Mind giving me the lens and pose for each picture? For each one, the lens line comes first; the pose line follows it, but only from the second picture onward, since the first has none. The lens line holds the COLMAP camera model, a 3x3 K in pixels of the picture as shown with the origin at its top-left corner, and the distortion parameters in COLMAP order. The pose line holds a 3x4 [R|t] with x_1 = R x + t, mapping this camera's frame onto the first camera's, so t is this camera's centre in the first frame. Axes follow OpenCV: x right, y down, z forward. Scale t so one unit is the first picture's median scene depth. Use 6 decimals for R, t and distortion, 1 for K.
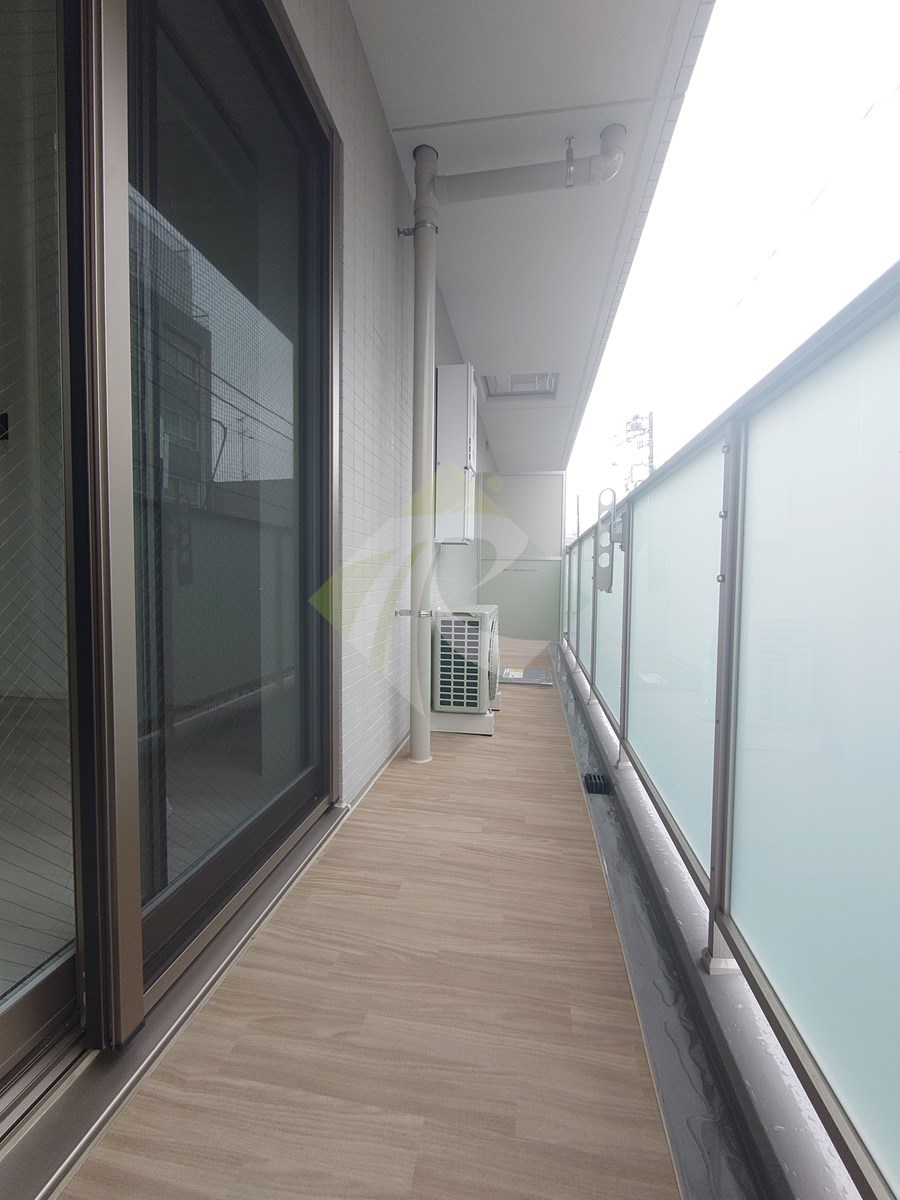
lens RADIAL K [[515.5, 0, 450.0], [0, 515.5, 600.0], [0, 0, 1]] dist [0.007268, -0.006648]
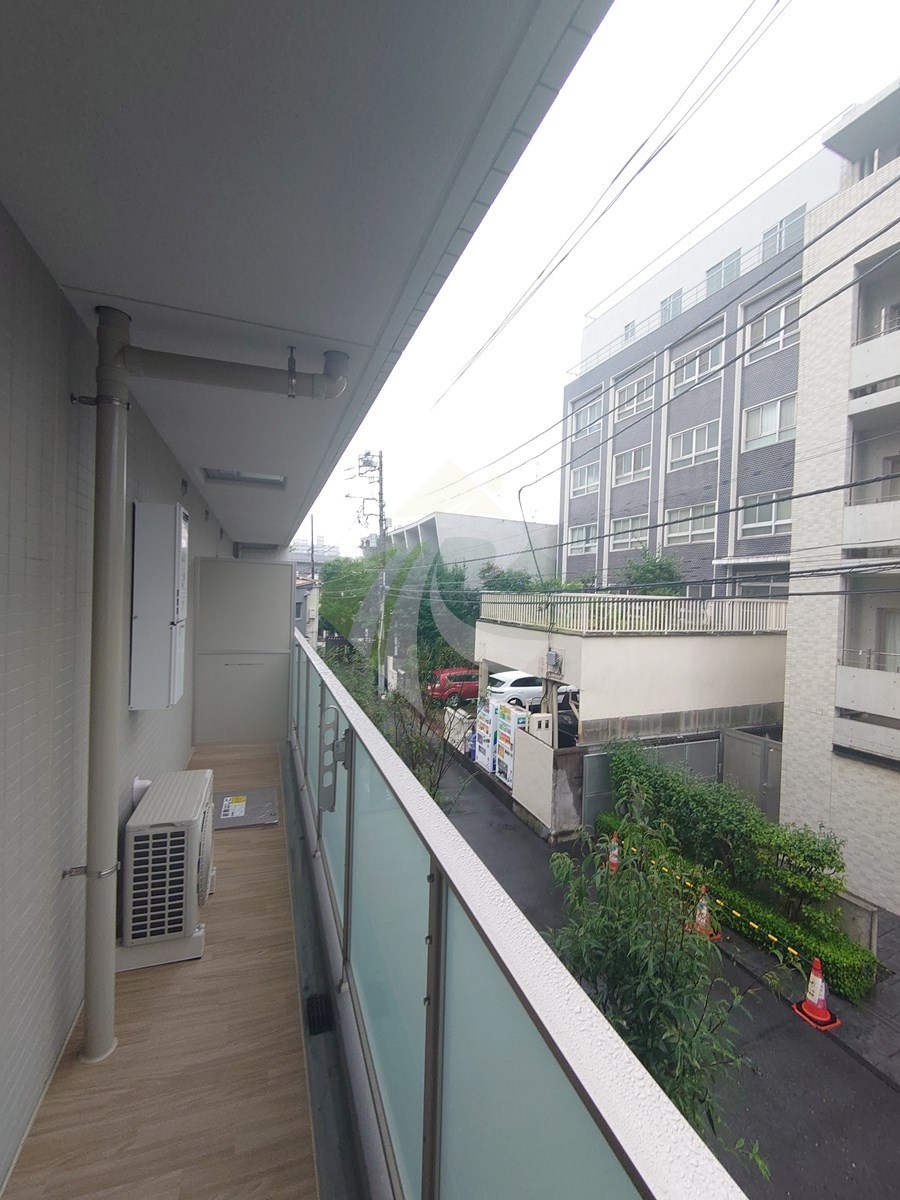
lens RADIAL K [[515.5, 0, 450.0], [0, 515.5, 600.0], [0, 0, 1]] dist [0.007268, -0.006648]
pose [[0.876115, 0.007943, 0.482036, 0.024547], [0.003350, 0.999740, -0.022562, -0.323092], [-0.482090, 0.021382, 0.875861, 0.023305]]
